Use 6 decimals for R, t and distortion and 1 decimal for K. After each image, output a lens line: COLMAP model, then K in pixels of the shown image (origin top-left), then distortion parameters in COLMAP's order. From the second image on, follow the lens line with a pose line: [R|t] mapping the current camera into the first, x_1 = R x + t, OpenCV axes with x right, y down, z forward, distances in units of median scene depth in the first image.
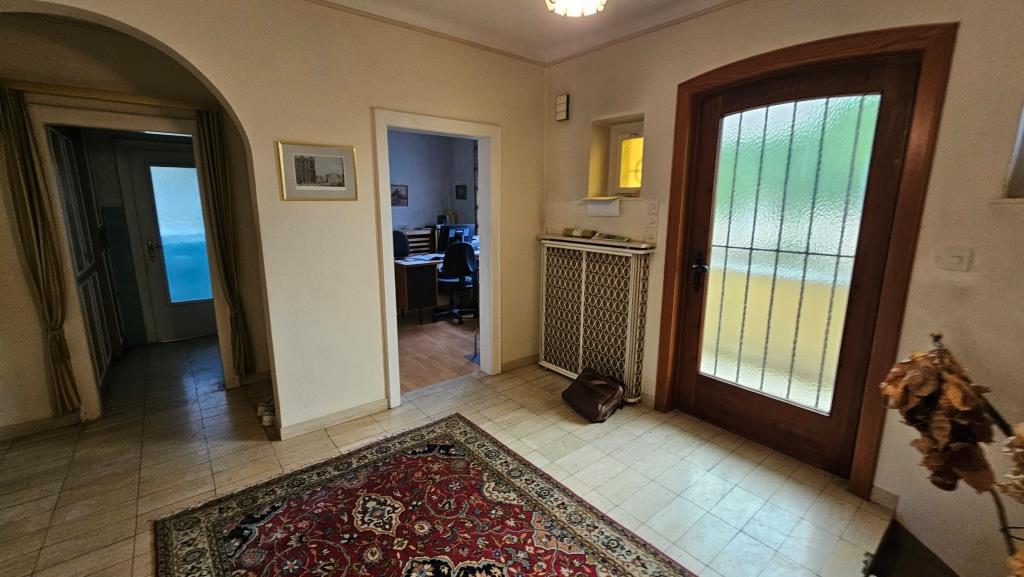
lens RADIAL K [[429.2, 0, 512.0], [0, 429.2, 288.5], [0, 0, 1]] dist [-0.000054, 0.000001]
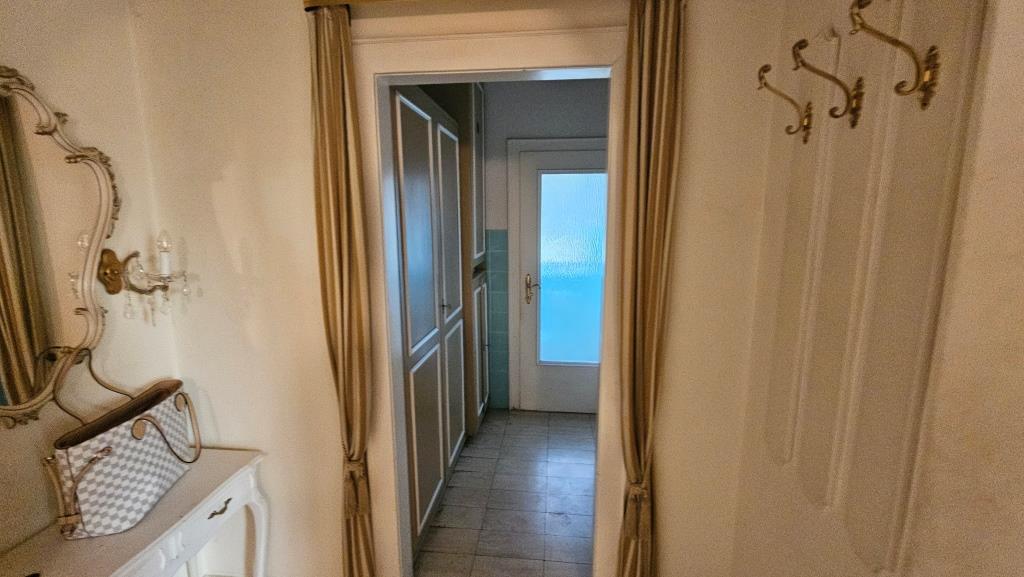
lens RADIAL K [[429.2, 0, 512.0], [0, 429.2, 288.5], [0, 0, 1]] dist [-0.000054, 0.000001]
pose [[0.709661, 0.109252, -0.696021, -0.335950], [-0.132092, 0.991018, 0.020876, -0.097194], [0.692050, 0.077124, 0.717718, 0.435675]]
